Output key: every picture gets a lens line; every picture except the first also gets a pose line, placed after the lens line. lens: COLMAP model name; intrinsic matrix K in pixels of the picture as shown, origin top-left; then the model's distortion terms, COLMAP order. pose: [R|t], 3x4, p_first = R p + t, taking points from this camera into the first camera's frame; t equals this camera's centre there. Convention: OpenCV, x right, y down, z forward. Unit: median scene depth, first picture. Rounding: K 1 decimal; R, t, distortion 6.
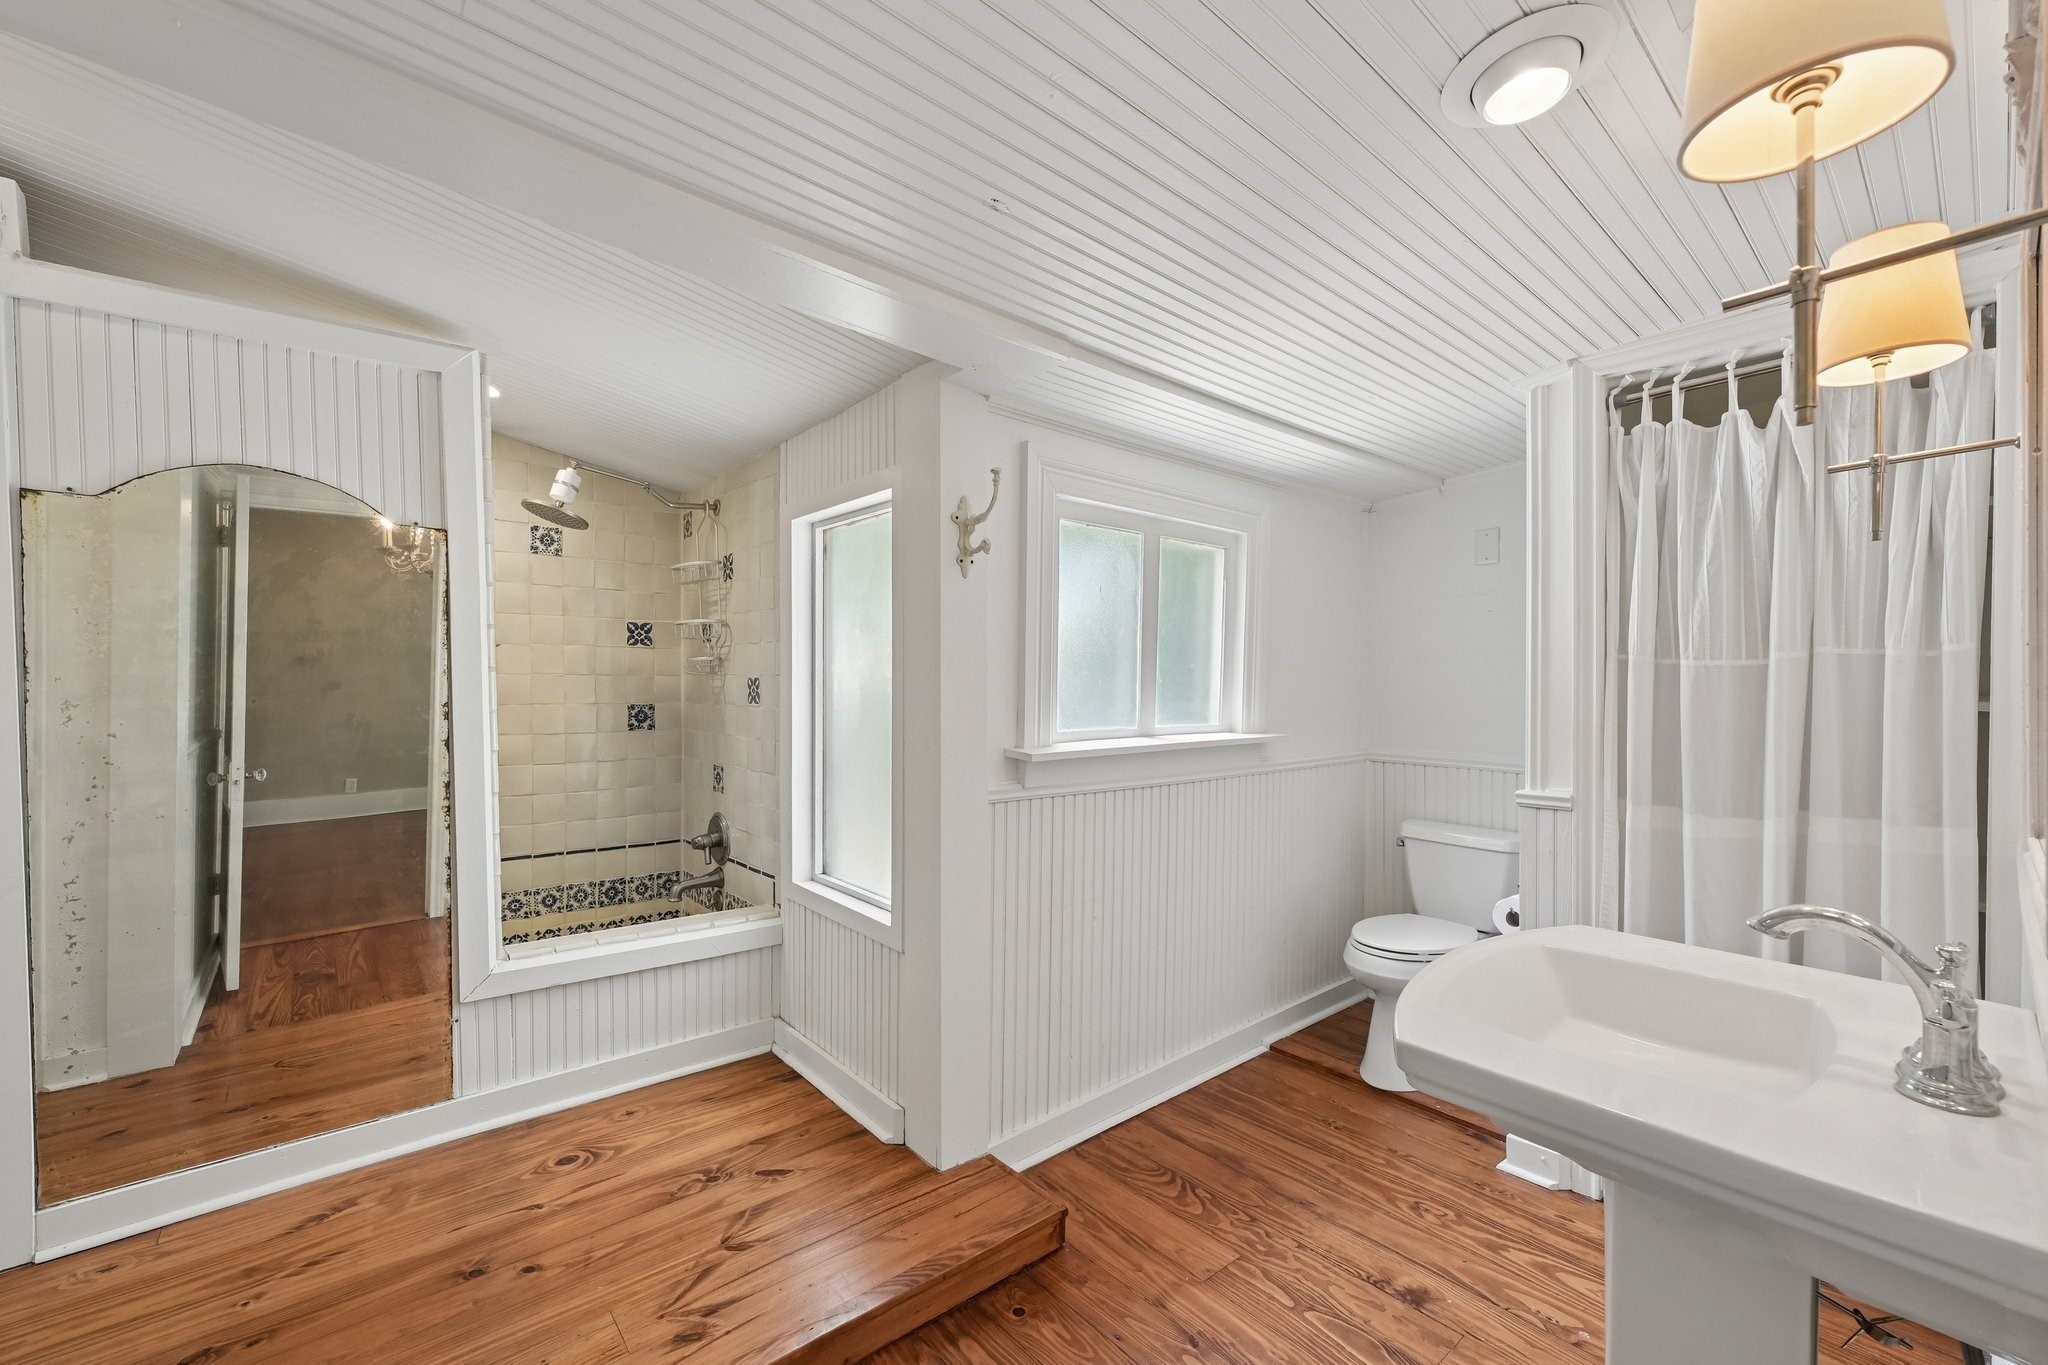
lens RADIAL K [[821.3, 0, 1015.3], [0, 821.3, 689.9], [0, 0, 1]] dist [-0.000481, -0.000206]
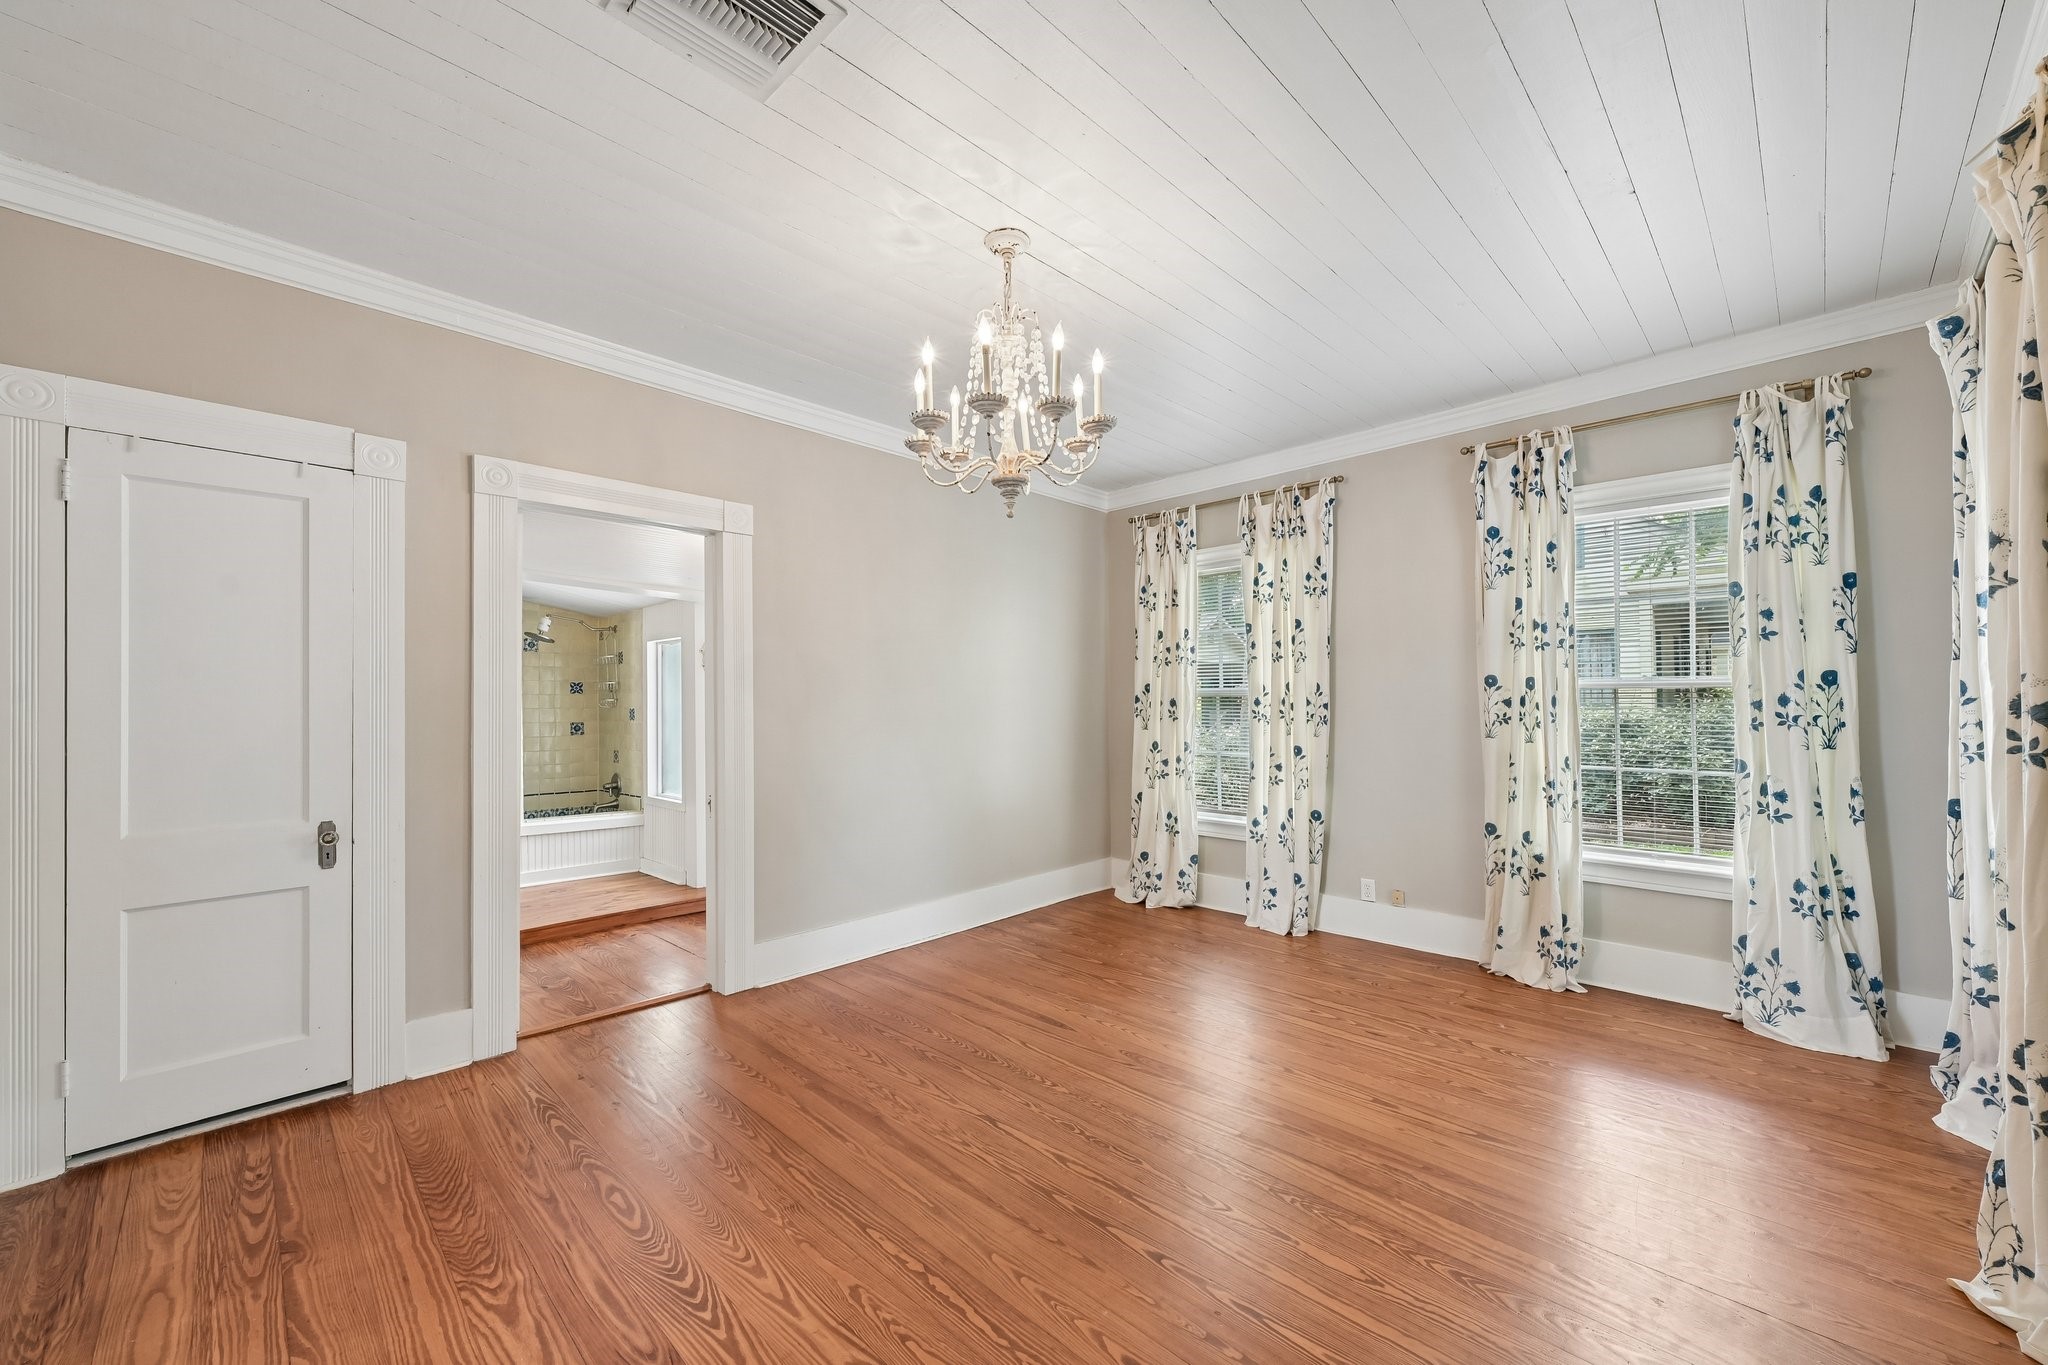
lens RADIAL K [[821.3, 0, 1030.4], [0, 821.3, 687.0], [0, 0, 1]] dist [-0.000481, -0.000206]
pose [[0.994767, -0.016131, 0.100885, 0.478975], [0.019368, 0.999326, -0.031198, 0.014989], [-0.100314, 0.032988, 0.994409, -1.191008]]
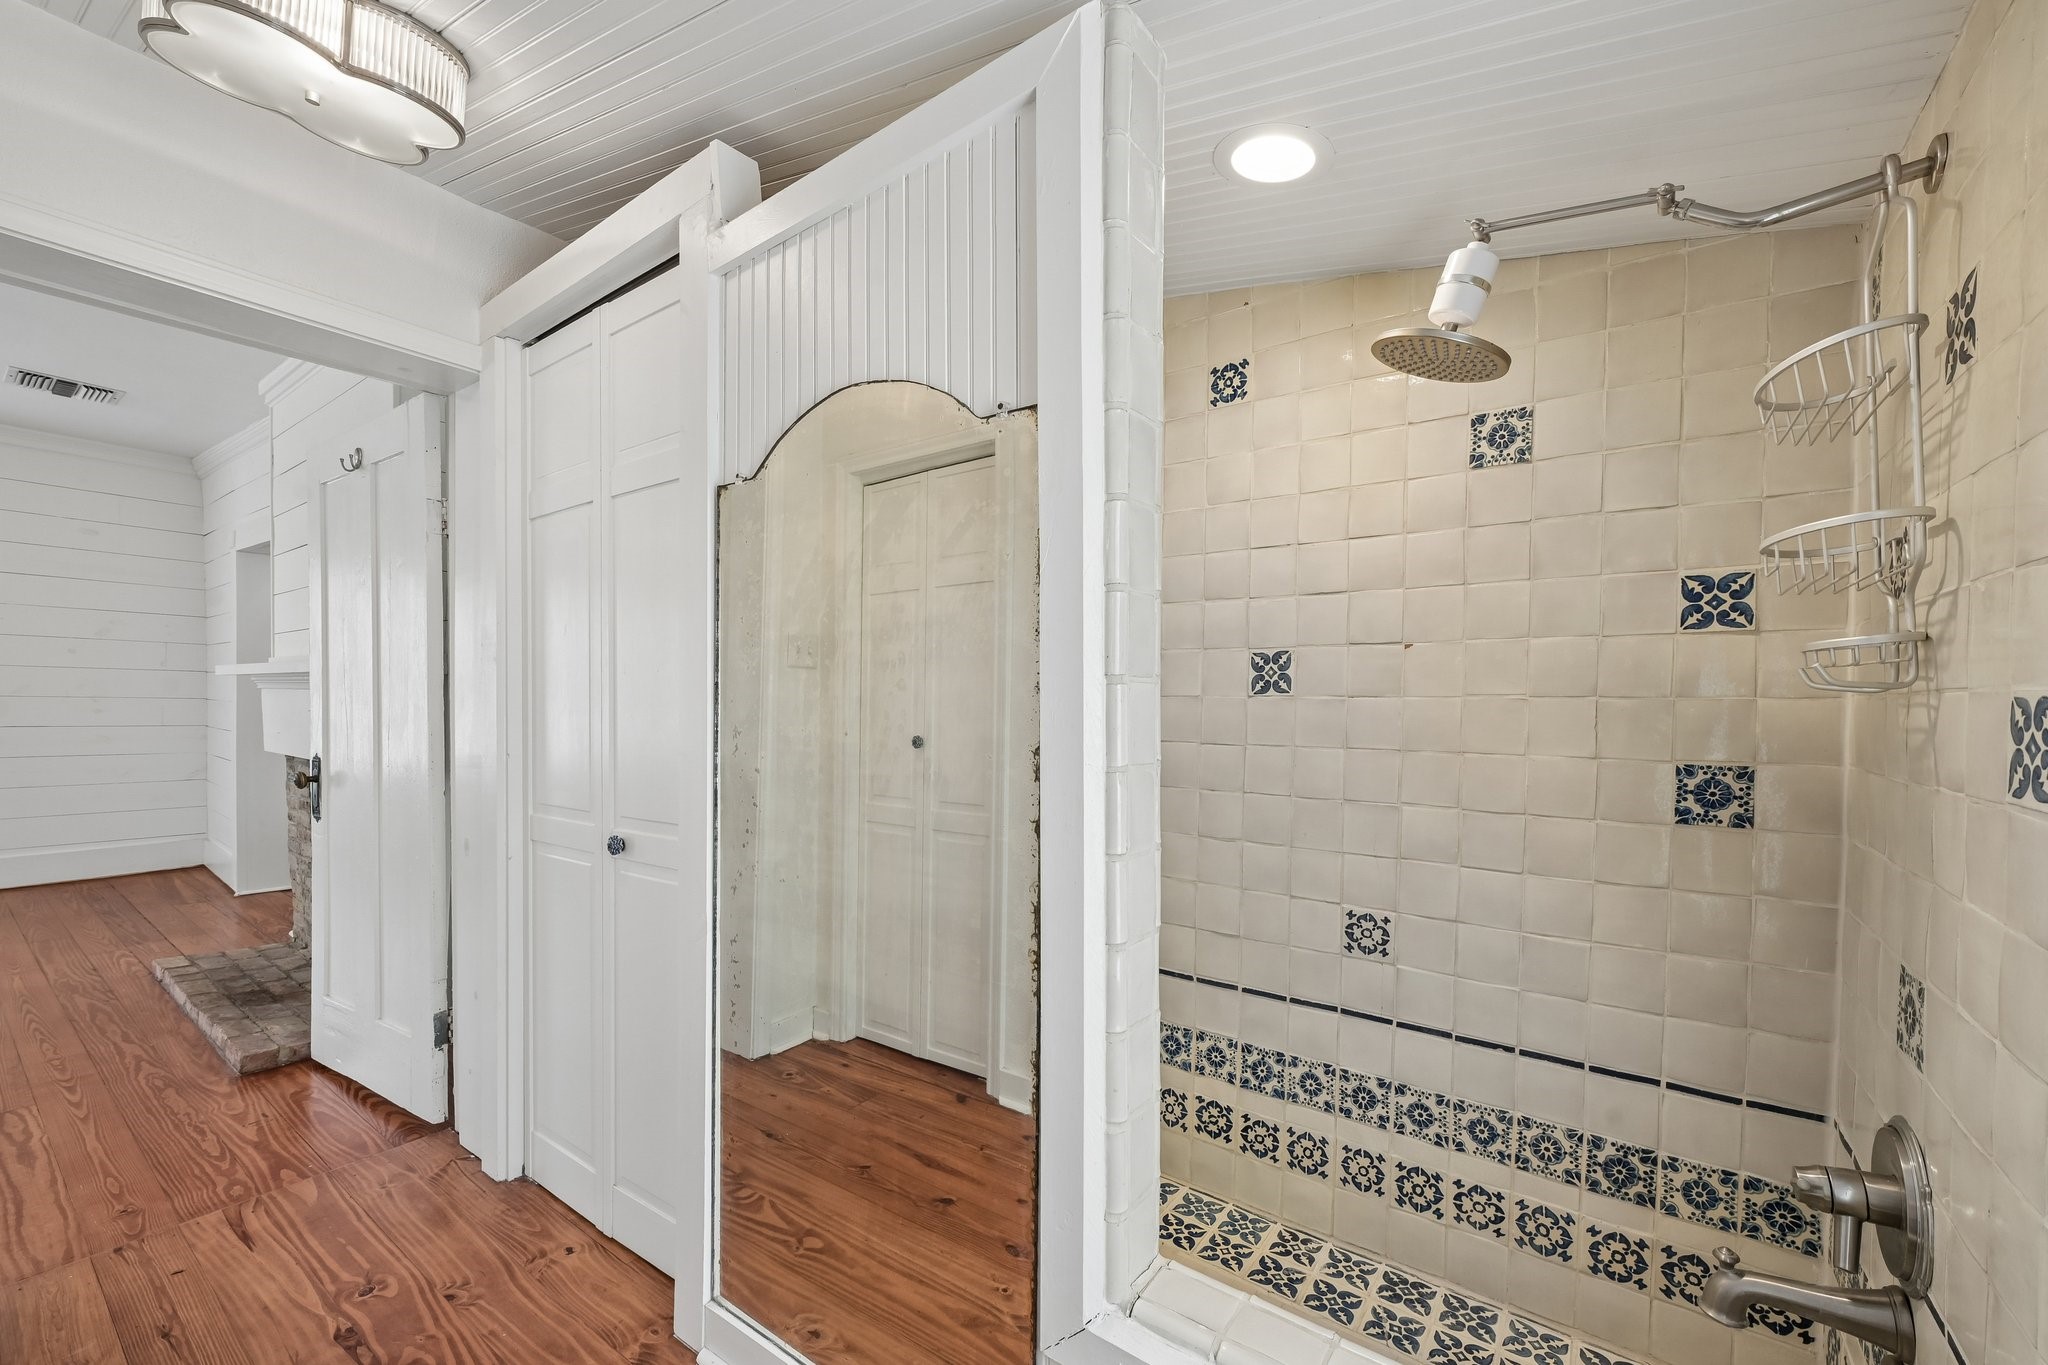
lens RADIAL K [[821.3, 0, 1027.0], [0, 821.3, 729.1], [0, 0, 1]] dist [-0.000481, -0.000206]
pose [[0.242304, 0.023626, -0.969913, -0.133957], [-0.018366, 0.999636, 0.019762, -0.003392], [0.970027, 0.013025, 0.242650, 0.570406]]
